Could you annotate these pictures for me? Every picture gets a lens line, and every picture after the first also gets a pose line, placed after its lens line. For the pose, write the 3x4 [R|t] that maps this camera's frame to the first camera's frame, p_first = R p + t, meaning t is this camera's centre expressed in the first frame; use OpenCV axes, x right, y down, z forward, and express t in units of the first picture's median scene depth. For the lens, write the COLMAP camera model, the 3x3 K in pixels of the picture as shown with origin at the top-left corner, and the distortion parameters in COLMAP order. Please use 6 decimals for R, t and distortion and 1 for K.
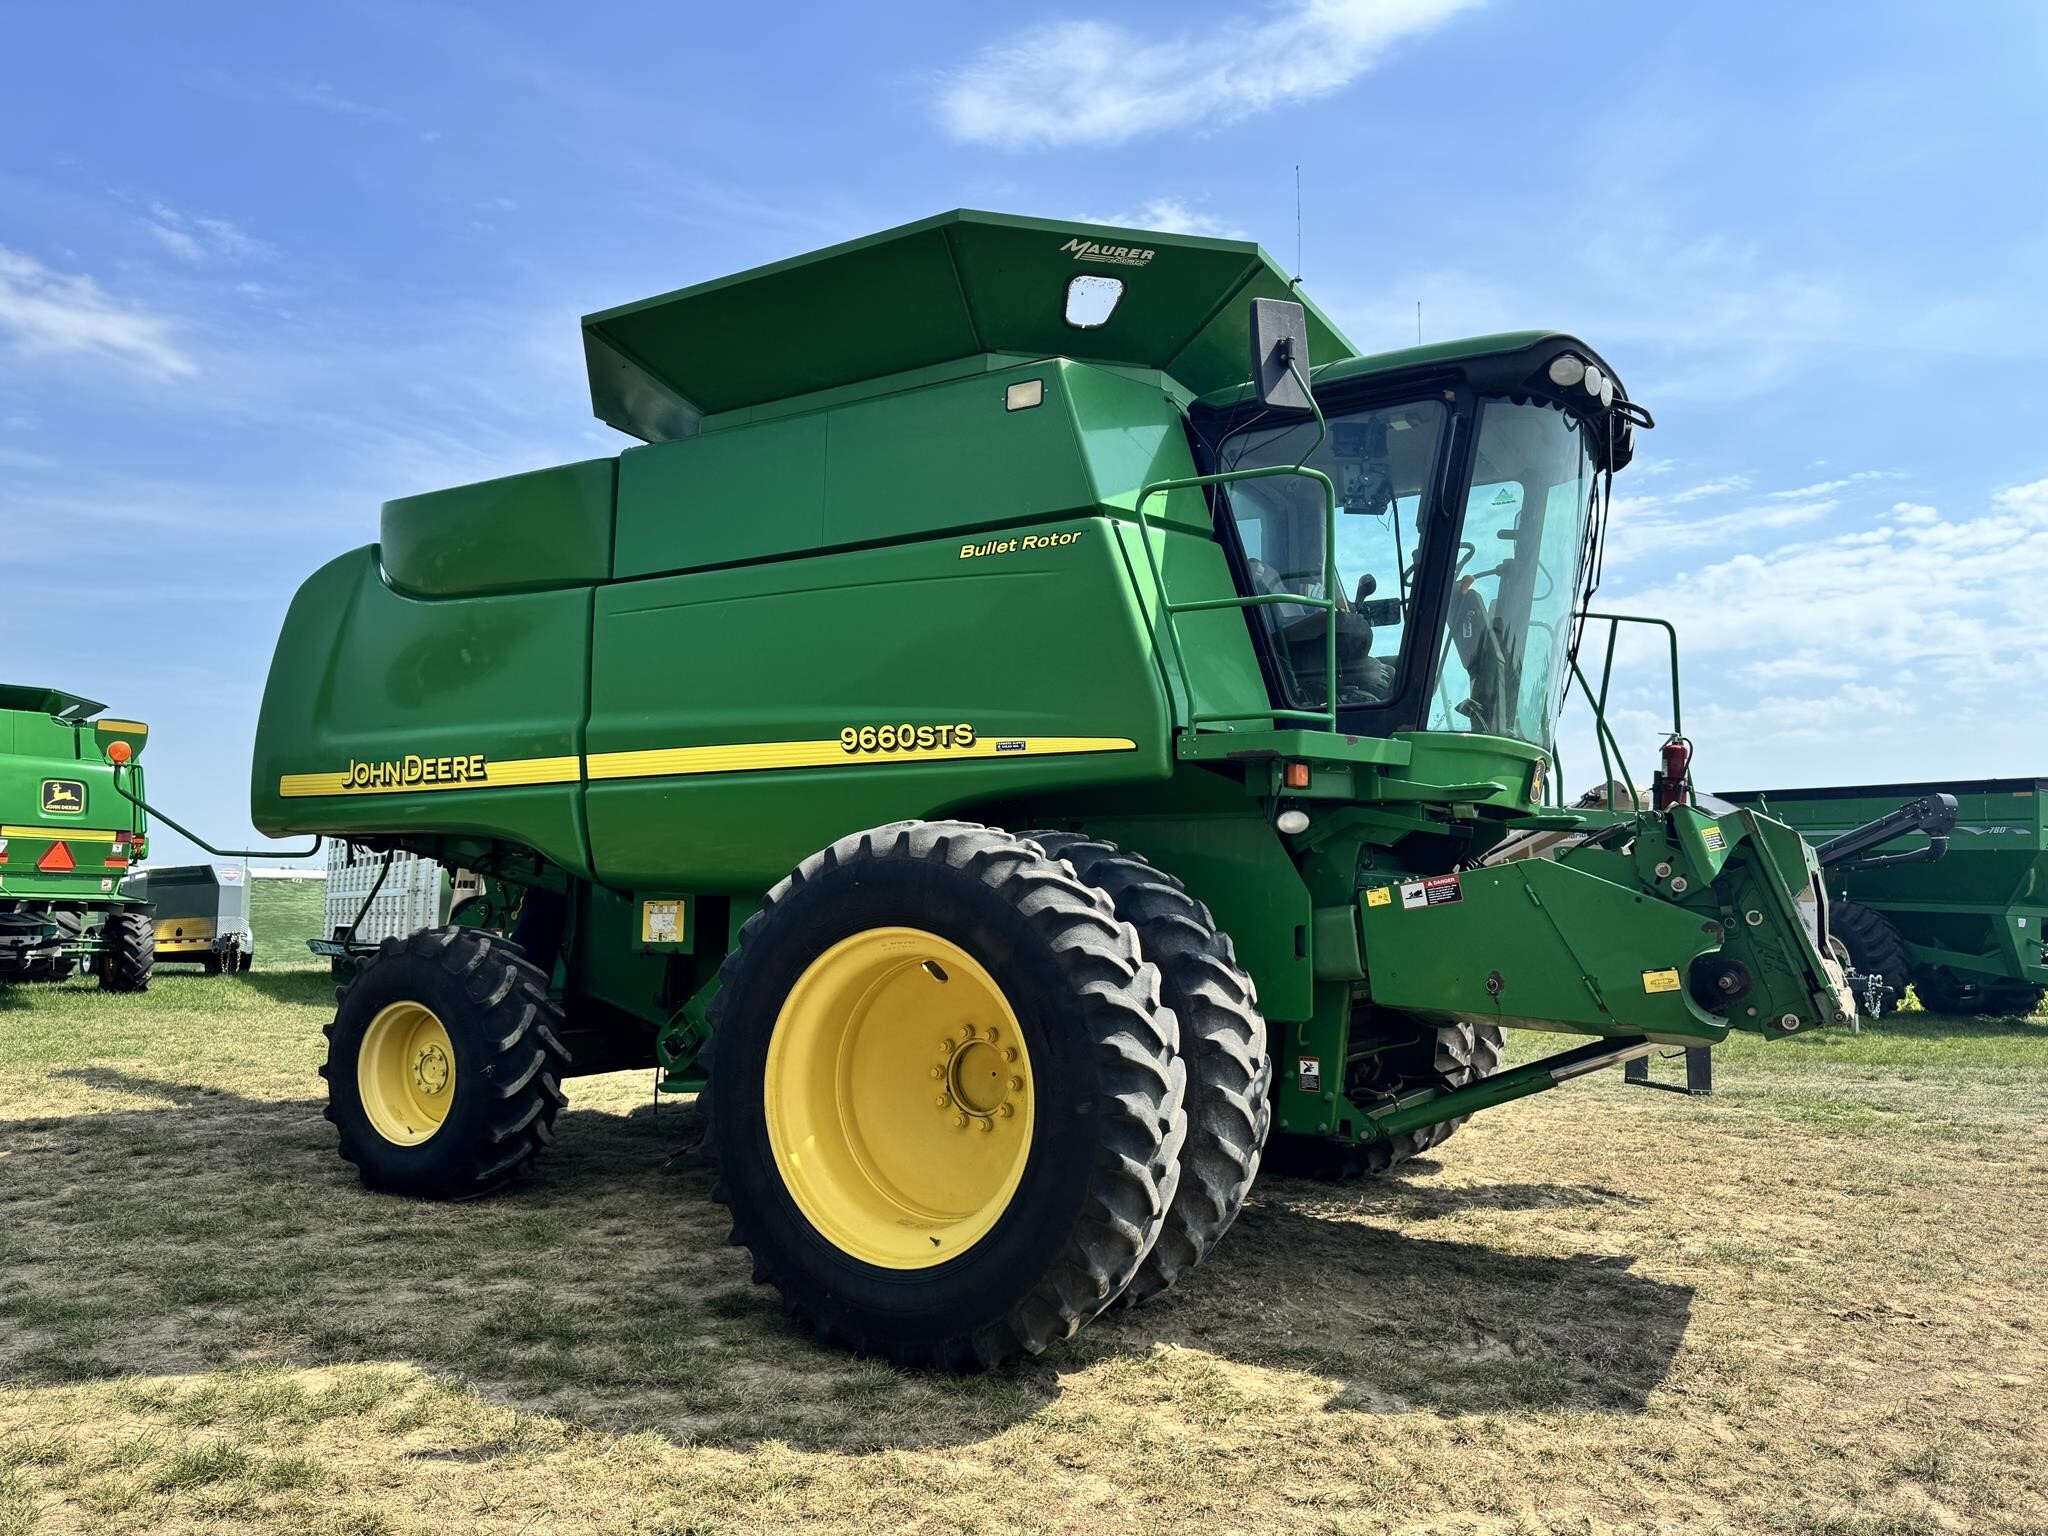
lens RADIAL K [[1426.8, 0, 1035.4], [0, 1426.8, 758.0], [0, 0, 1]] dist [0.086648, -0.133202]
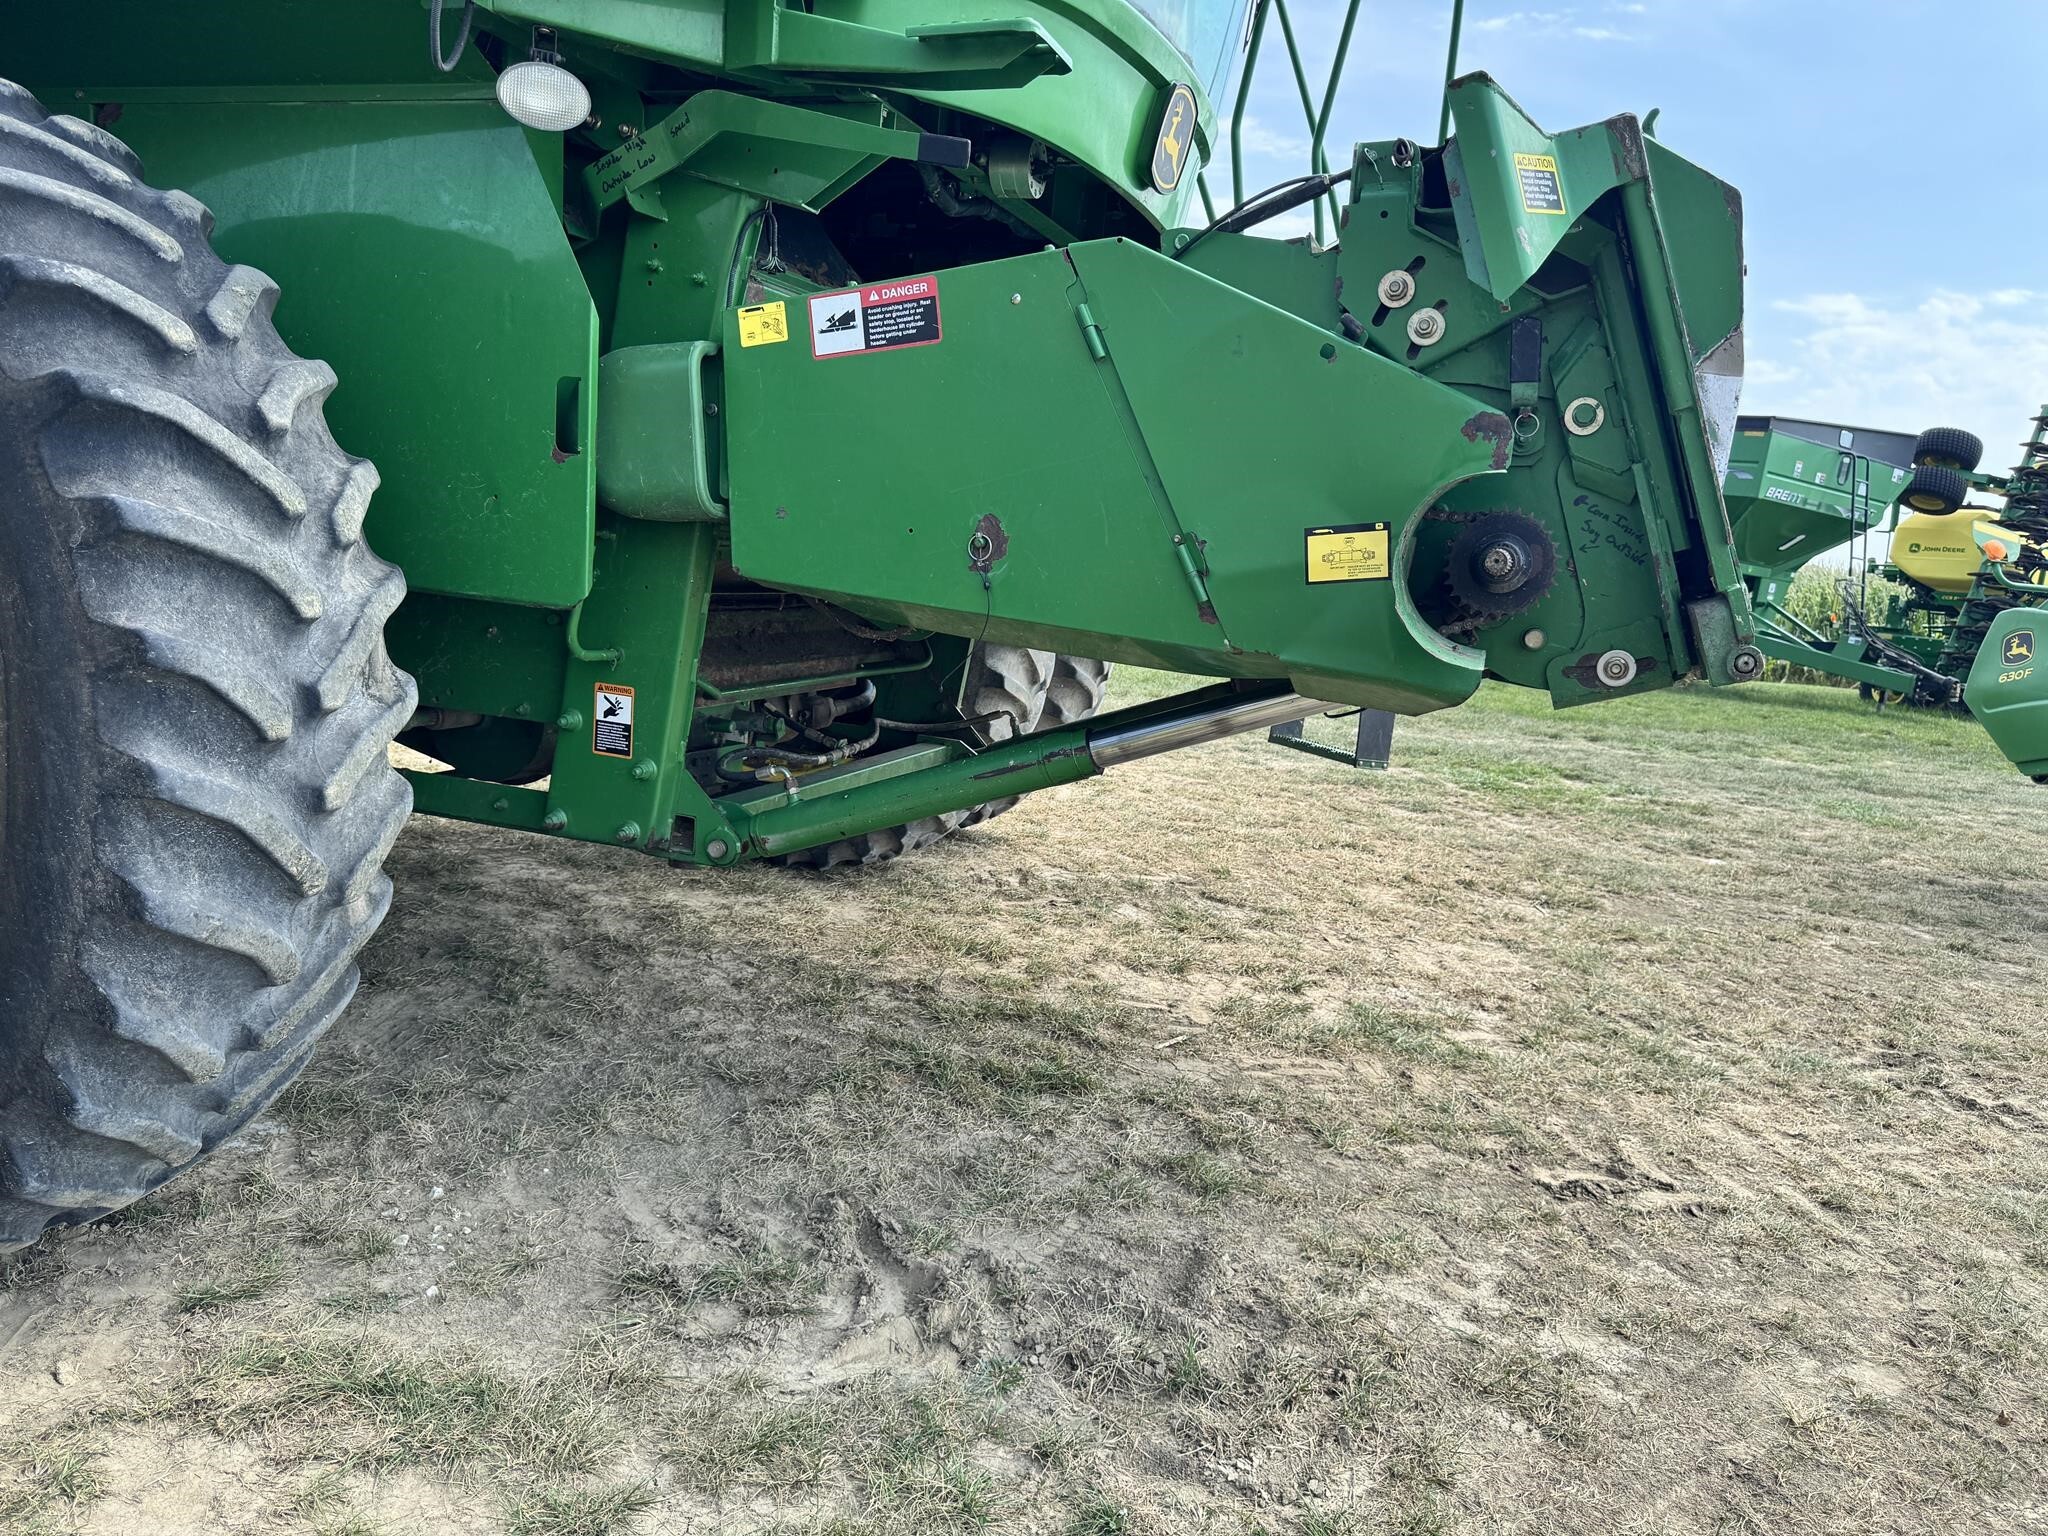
lens RADIAL K [[1426.8, 0, 1035.4], [0, 1426.8, 758.0], [0, 0, 1]] dist [0.086648, -0.133202]
pose [[0.978572, 0.048301, 0.200159, 0.230626], [-0.099920, 0.961362, 0.256515, 0.098662], [-0.180035, -0.271018, 0.945588, 0.529721]]
